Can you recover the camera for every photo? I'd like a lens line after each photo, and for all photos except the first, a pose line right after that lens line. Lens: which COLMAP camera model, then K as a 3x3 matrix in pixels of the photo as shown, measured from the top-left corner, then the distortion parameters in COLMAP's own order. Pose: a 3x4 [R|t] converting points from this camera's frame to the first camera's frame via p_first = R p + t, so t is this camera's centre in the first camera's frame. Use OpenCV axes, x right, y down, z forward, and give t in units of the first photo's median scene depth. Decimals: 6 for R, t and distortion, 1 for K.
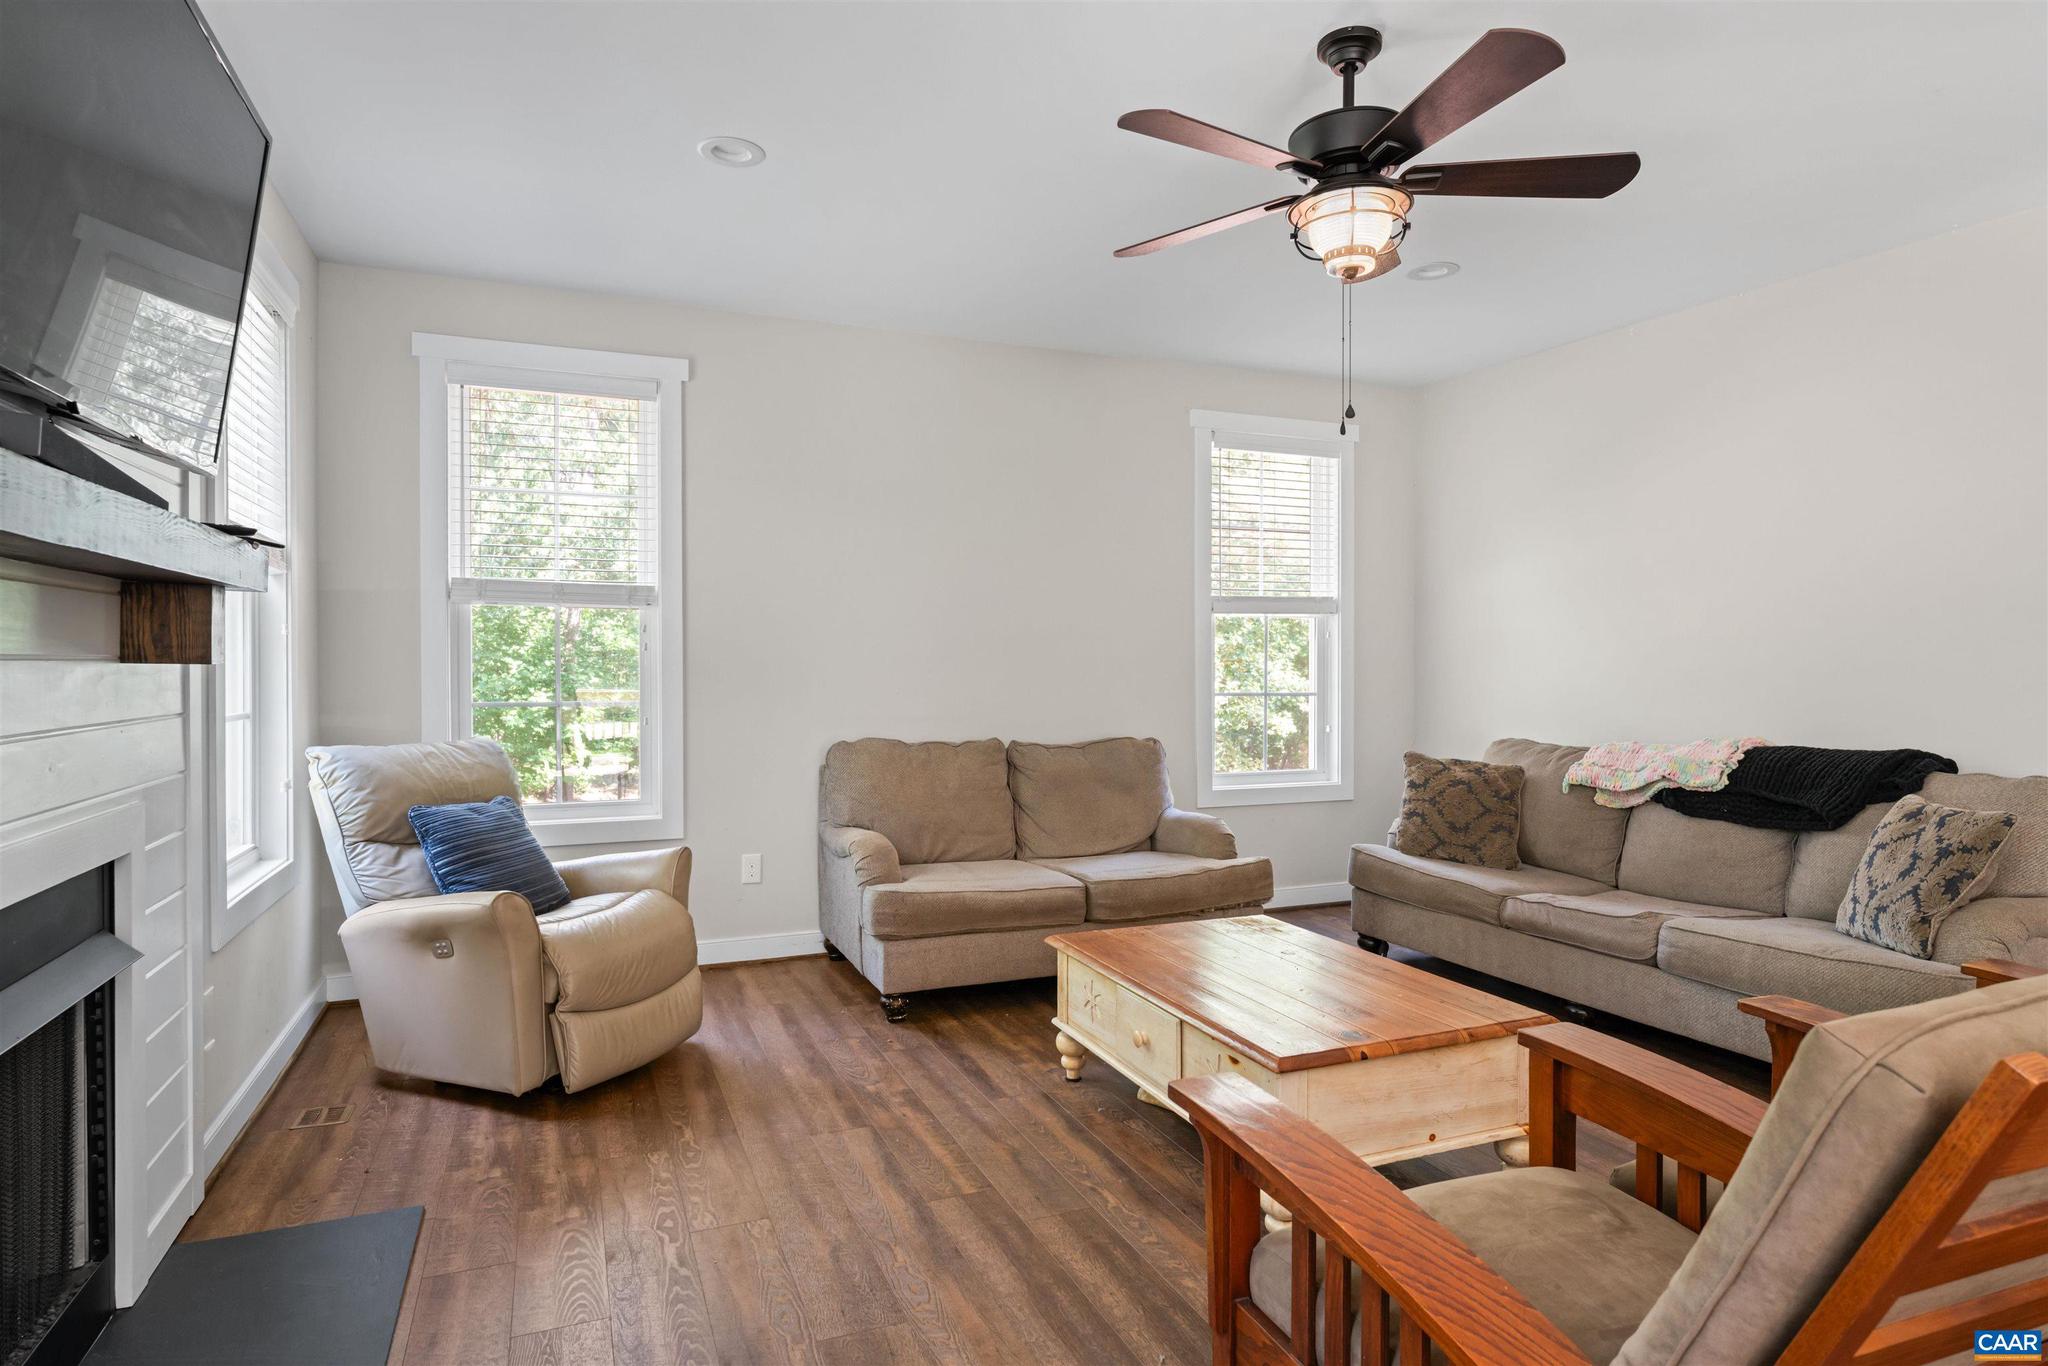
lens RADIAL K [[1173.0, 0, 1036.4], [0, 1173.0, 668.8], [0, 0, 1]] dist [-0.000748, -0.000175]
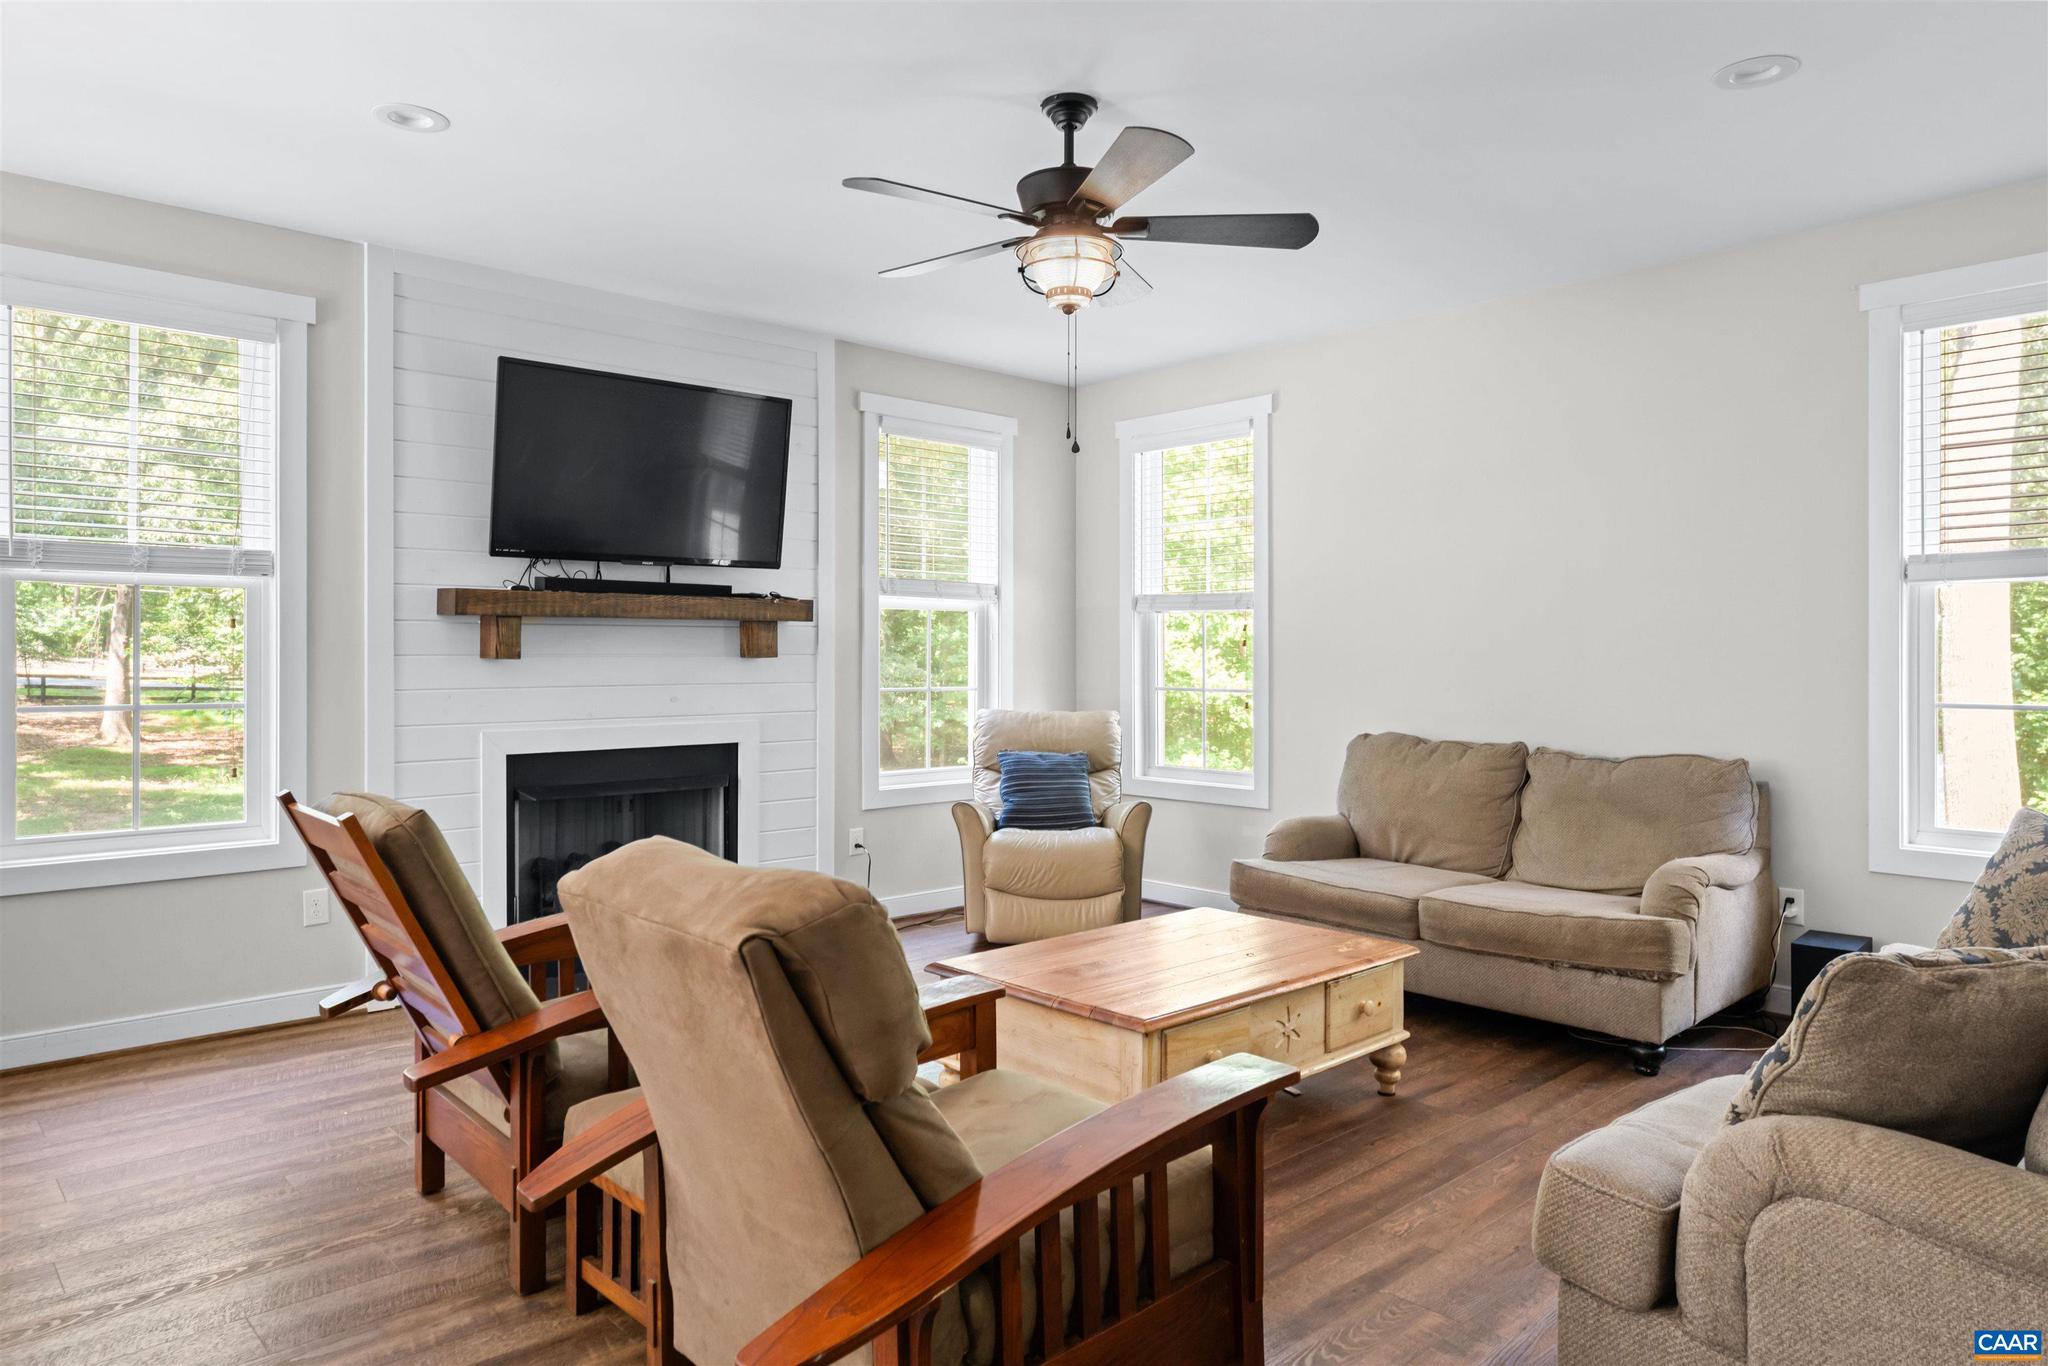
lens RADIAL K [[1275.0, 0, 996.4], [0, 1275.0, 654.5], [0, 0, 1]] dist [-0.002432, -0.000841]
pose [[0.353500, -0.003505, -0.935428, 0.784463], [-0.003377, 0.999982, -0.005023, -0.001261], [0.935428, 0.004935, 0.353482, 0.308228]]
